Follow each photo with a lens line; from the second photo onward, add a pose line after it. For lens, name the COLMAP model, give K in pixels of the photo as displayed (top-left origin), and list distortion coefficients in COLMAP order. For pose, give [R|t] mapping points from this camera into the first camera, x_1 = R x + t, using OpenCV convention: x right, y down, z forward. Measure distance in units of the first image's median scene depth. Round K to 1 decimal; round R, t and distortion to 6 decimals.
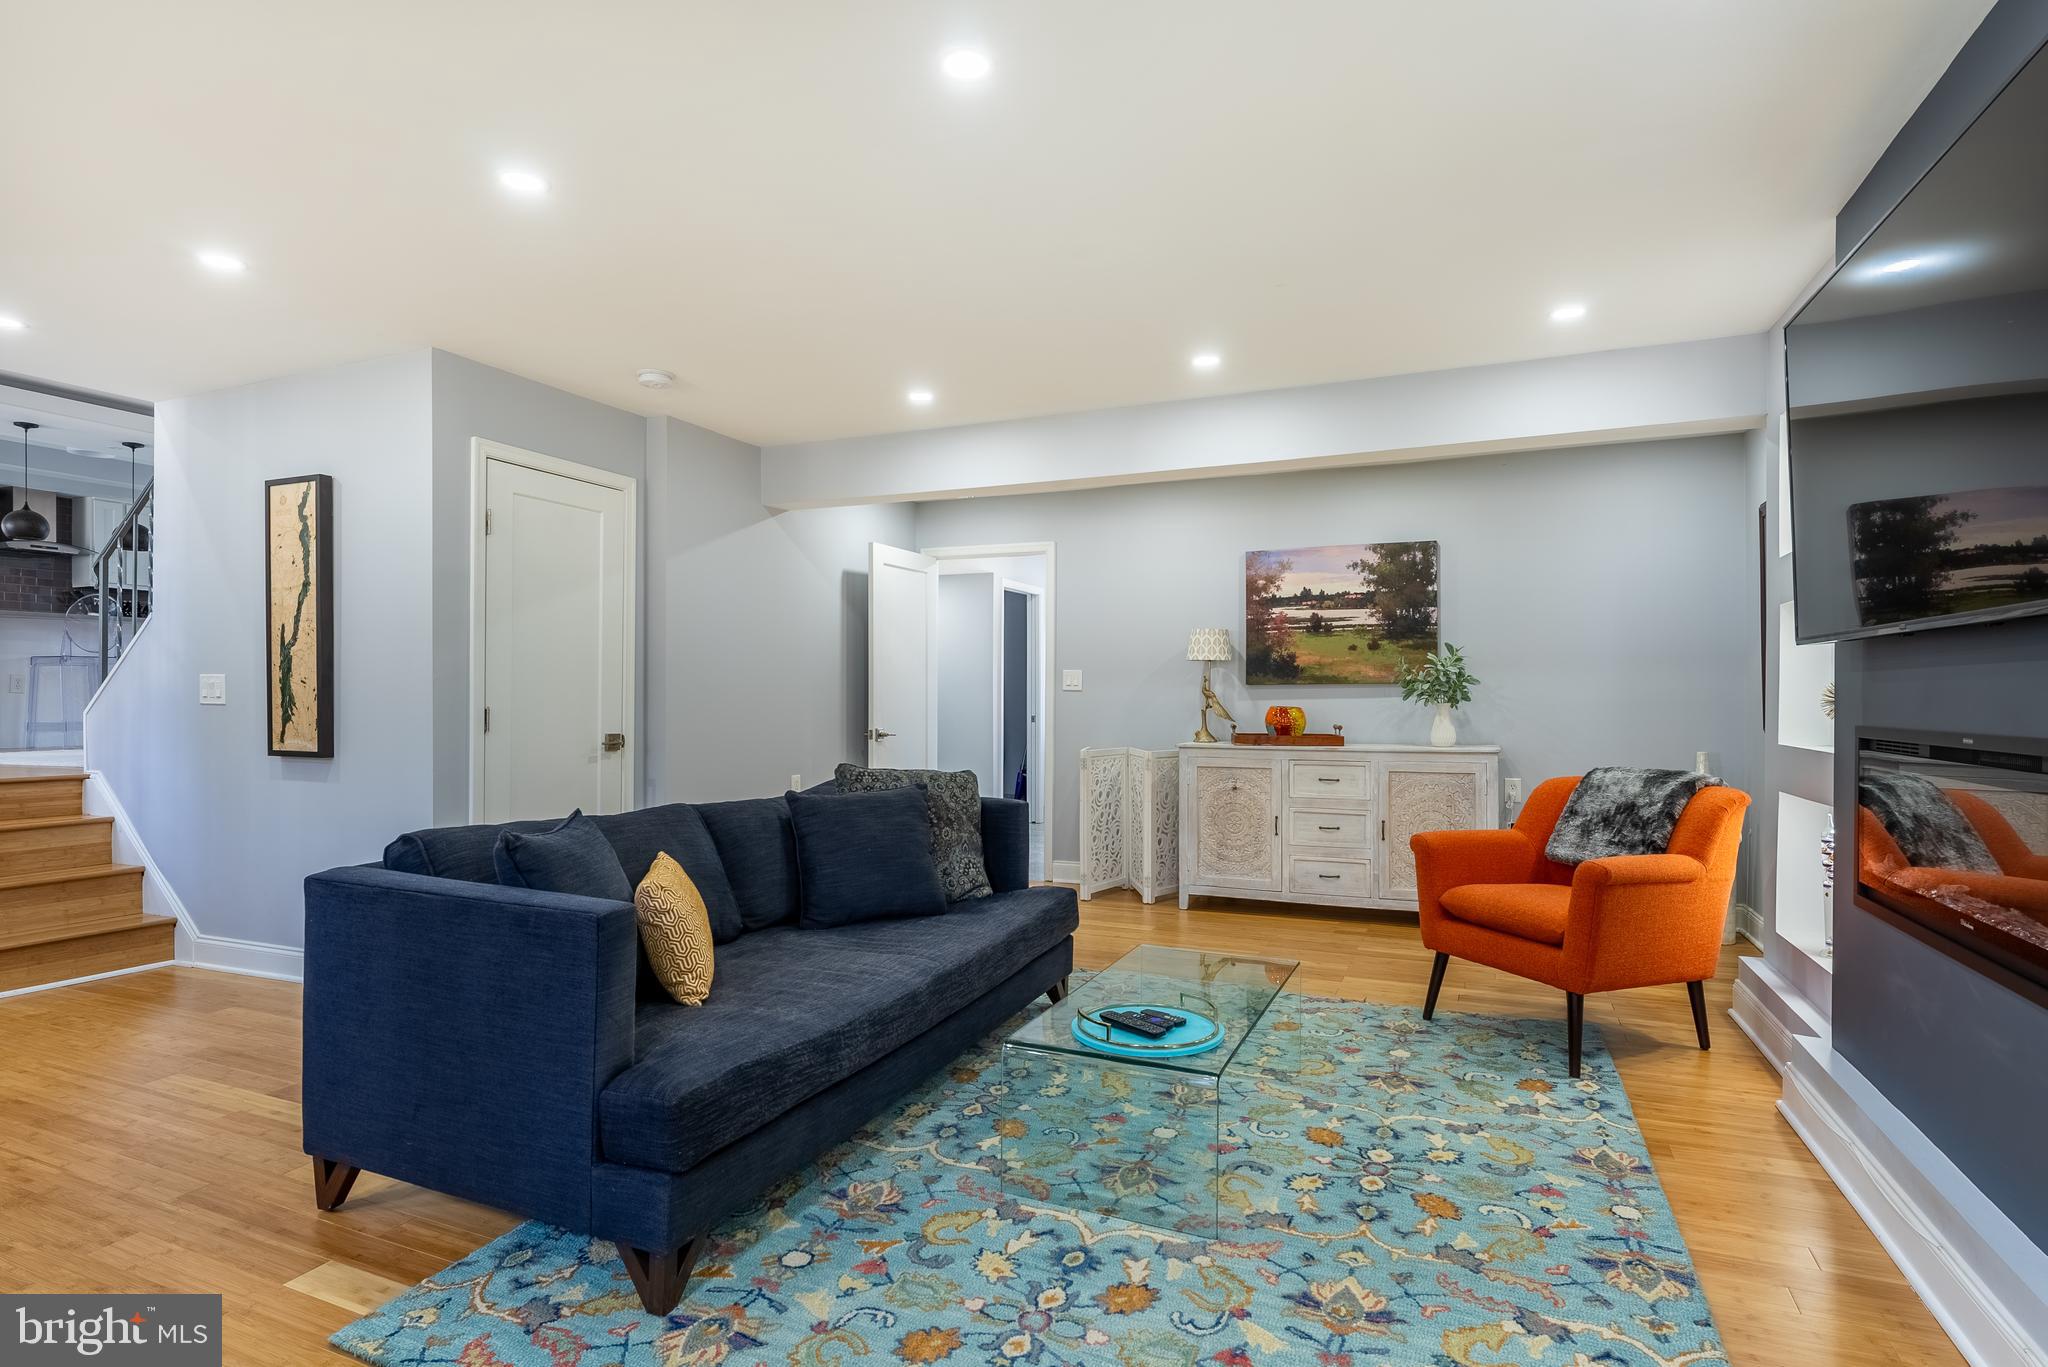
lens RADIAL K [[1055.8, 0, 1000.0], [0, 1055.8, 675.1], [0, 0, 1]] dist [-0.004745, -0.000043]
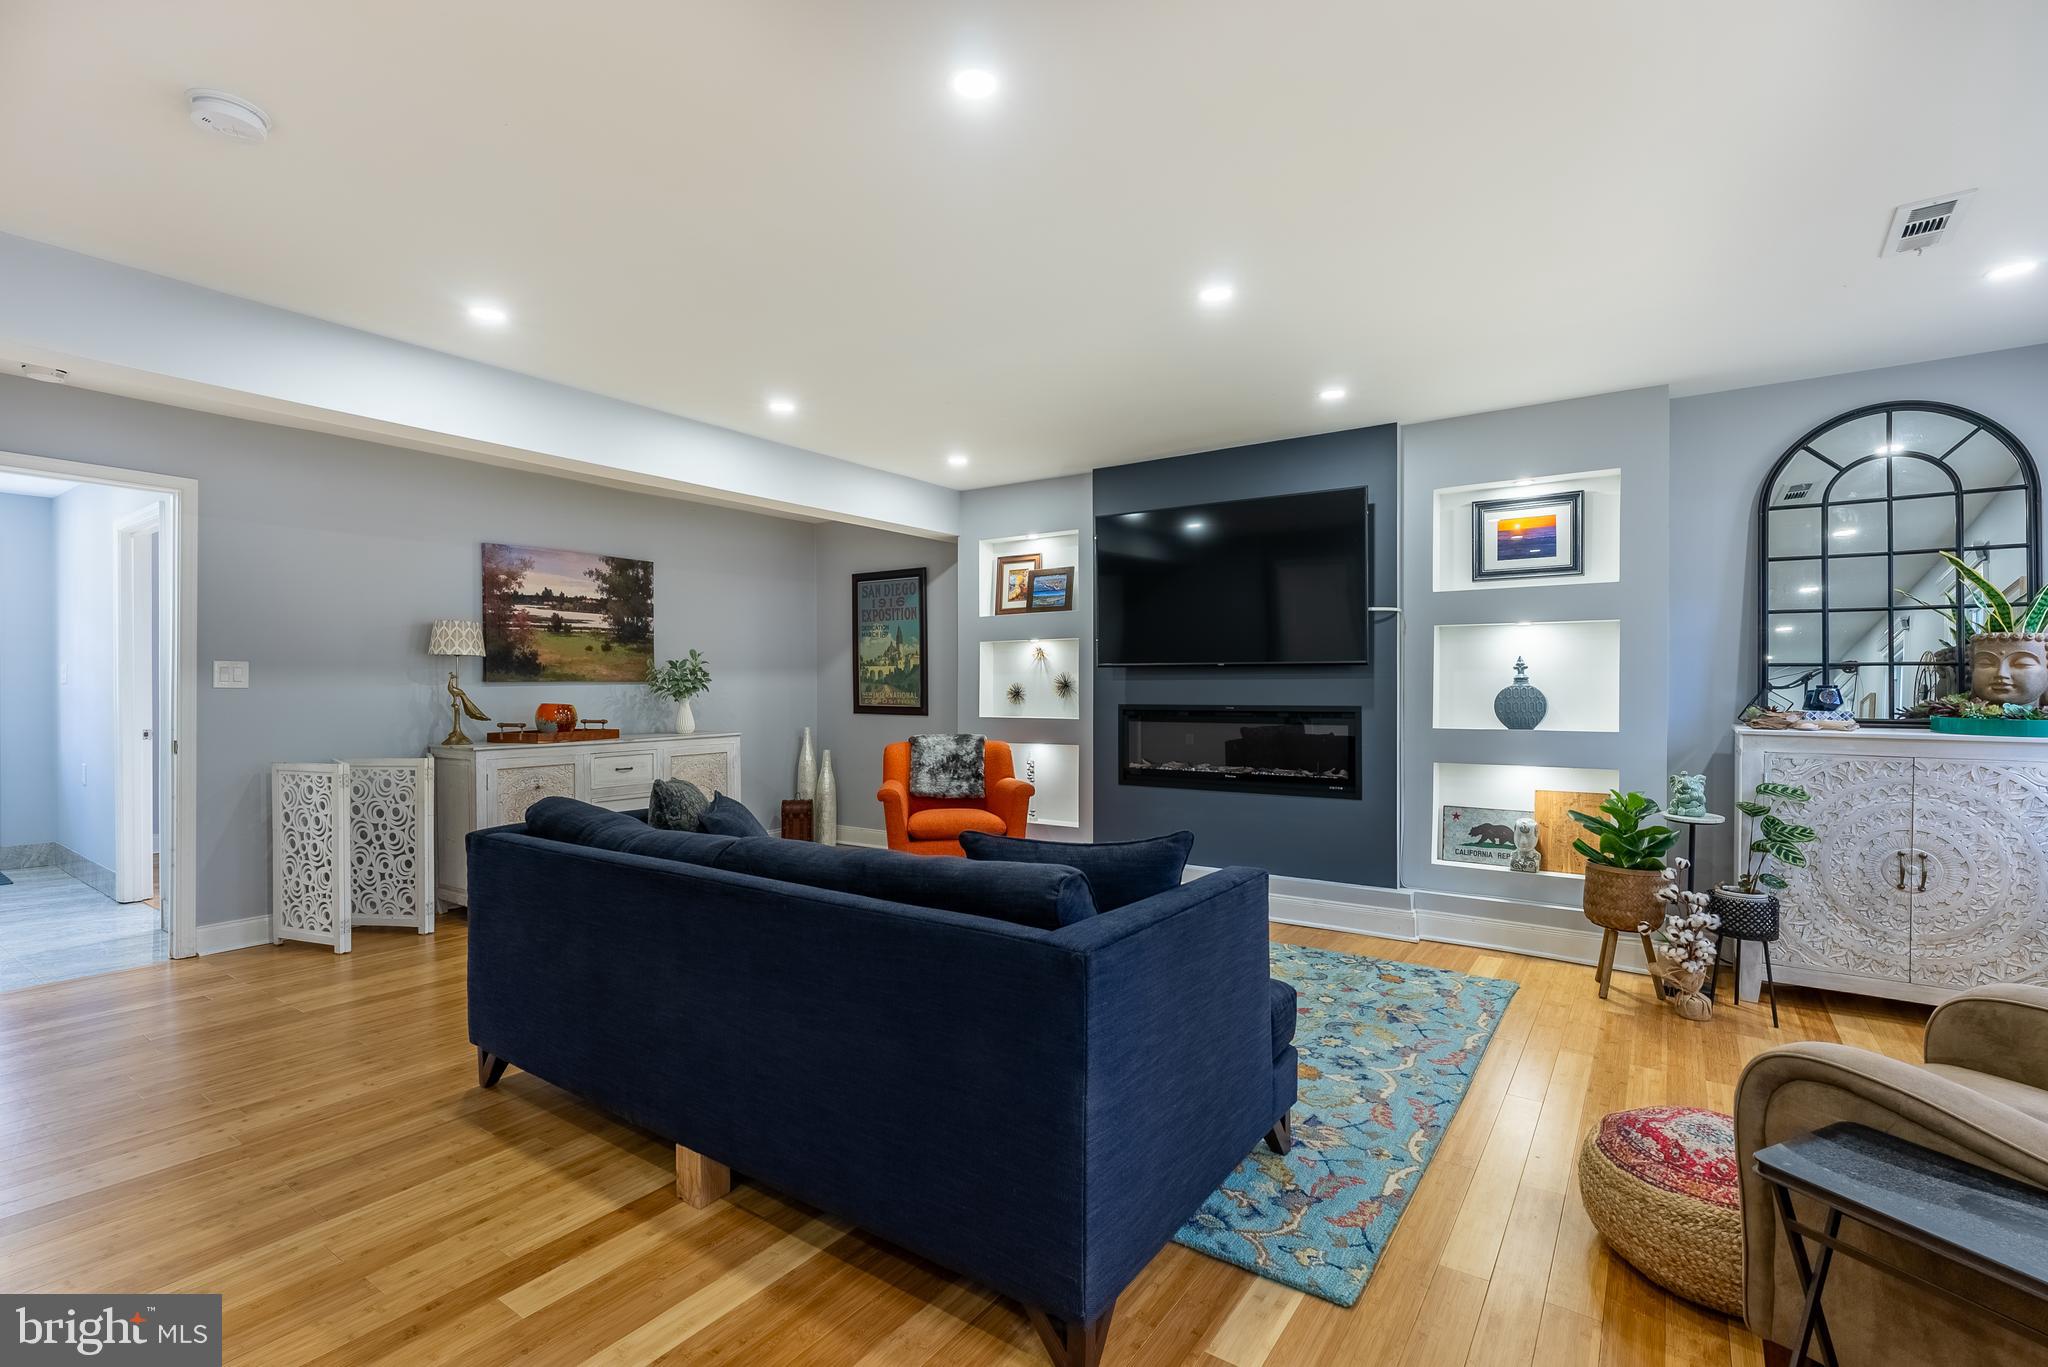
lens RADIAL K [[932.0, 0, 1031.2], [0, 932.0, 688.6], [0, 0, 1]] dist [-0.005695, 0.002235]
pose [[0.180684, -0.003350, 0.983536, -0.957911], [-0.015532, 0.999860, 0.006259, 0.004257], [-0.983419, -0.016407, 0.180606, 0.684286]]
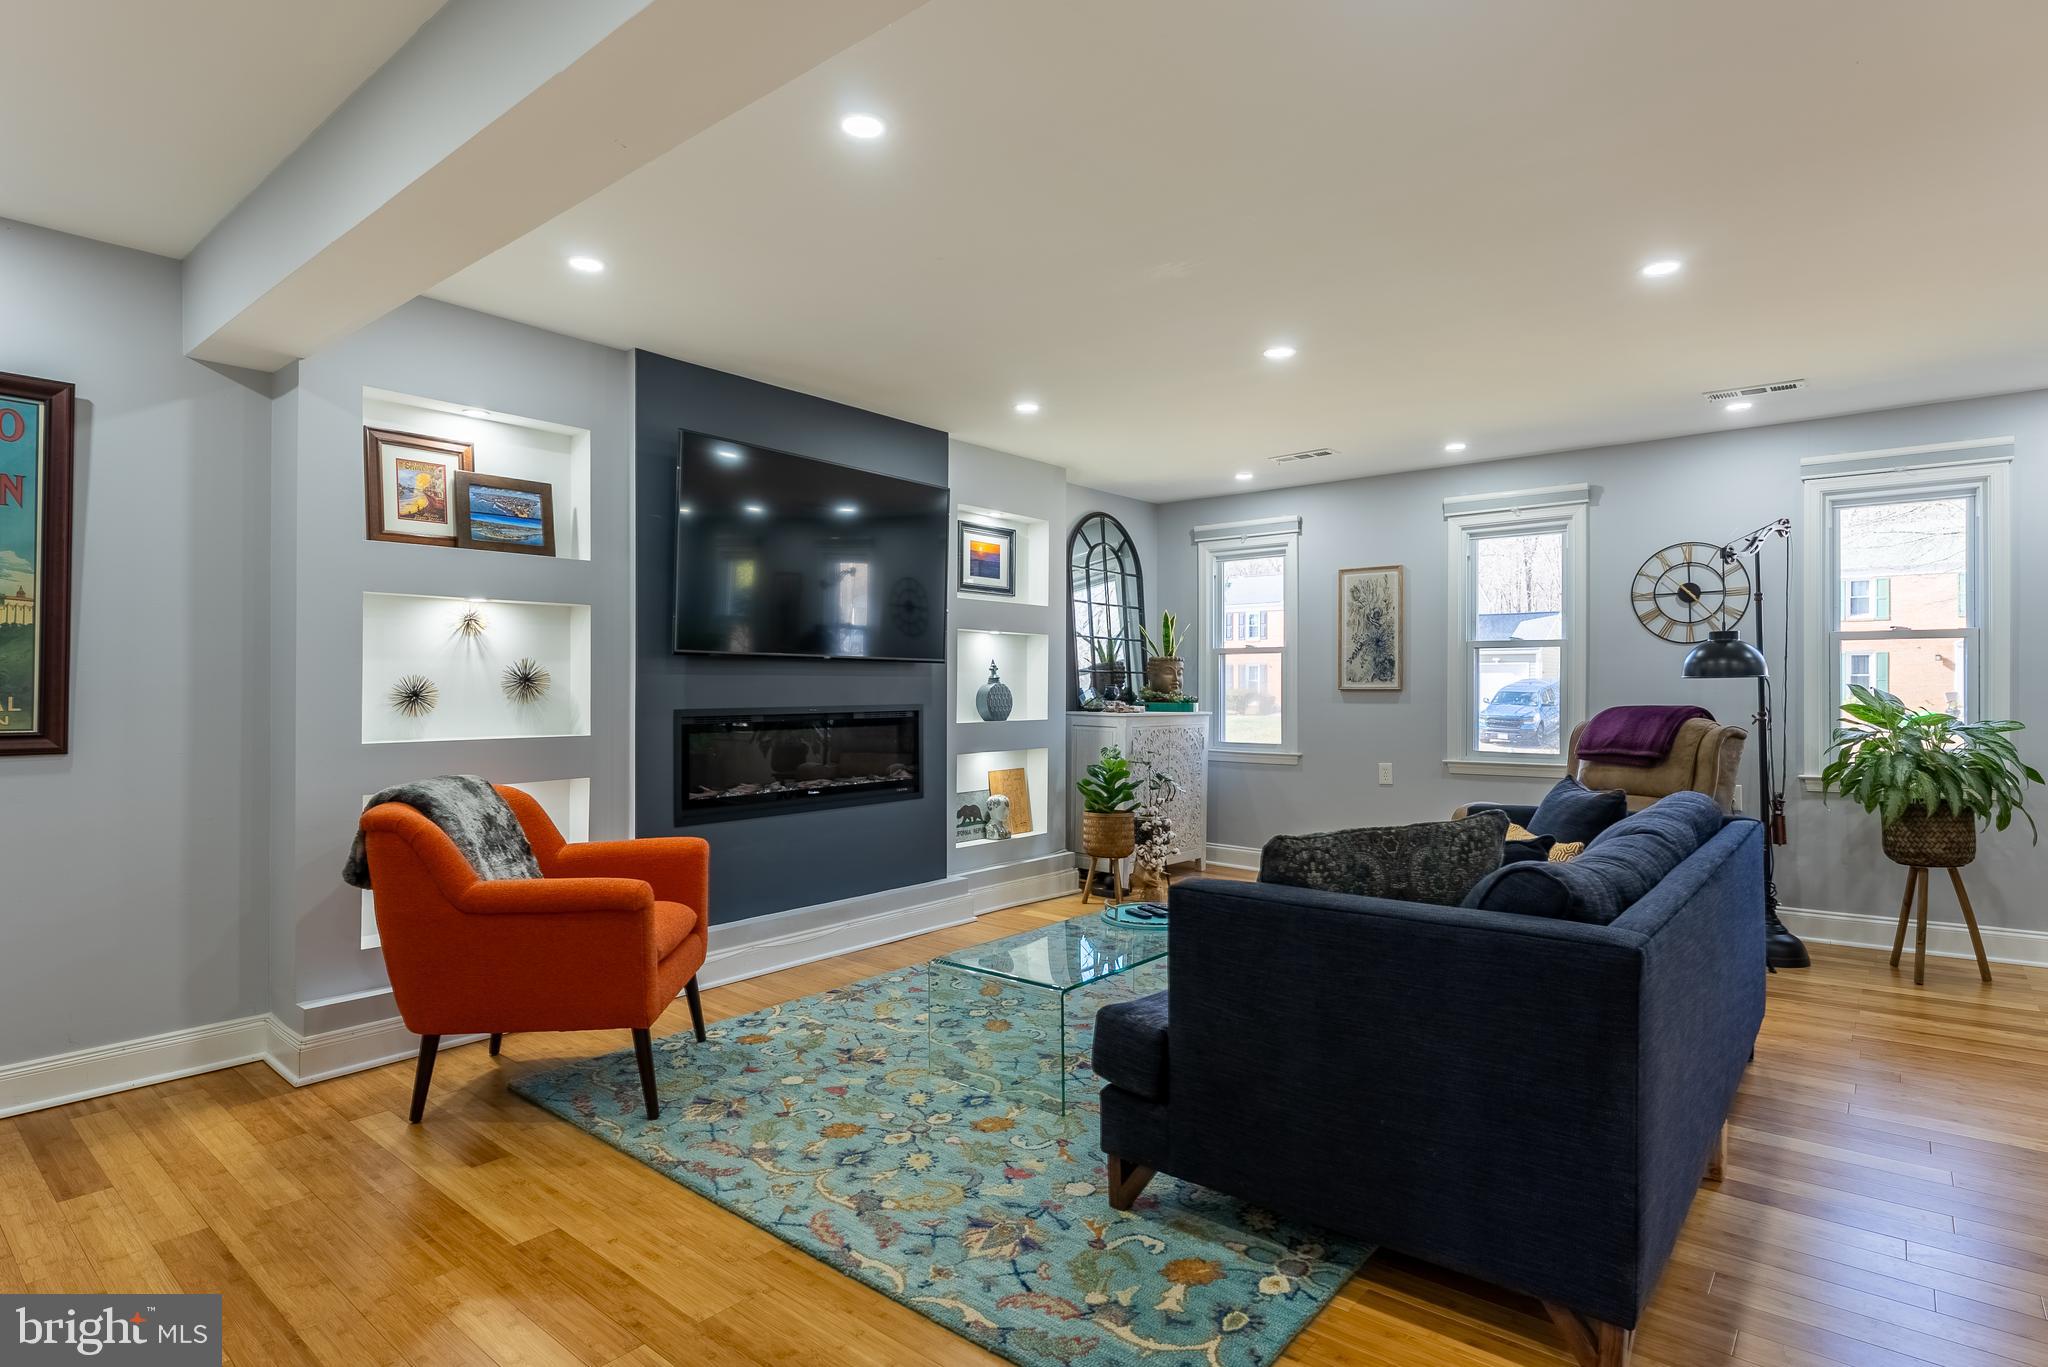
lens RADIAL K [[1055.8, 0, 1024.6], [0, 1055.8, 688.1], [0, 0, 1]] dist [-0.004745, -0.000043]
pose [[-0.965203, -0.002108, 0.261494, -0.058837], [-0.006352, 0.999861, -0.015388, 0.030466], [-0.261425, -0.016514, -0.965082, 1.930190]]
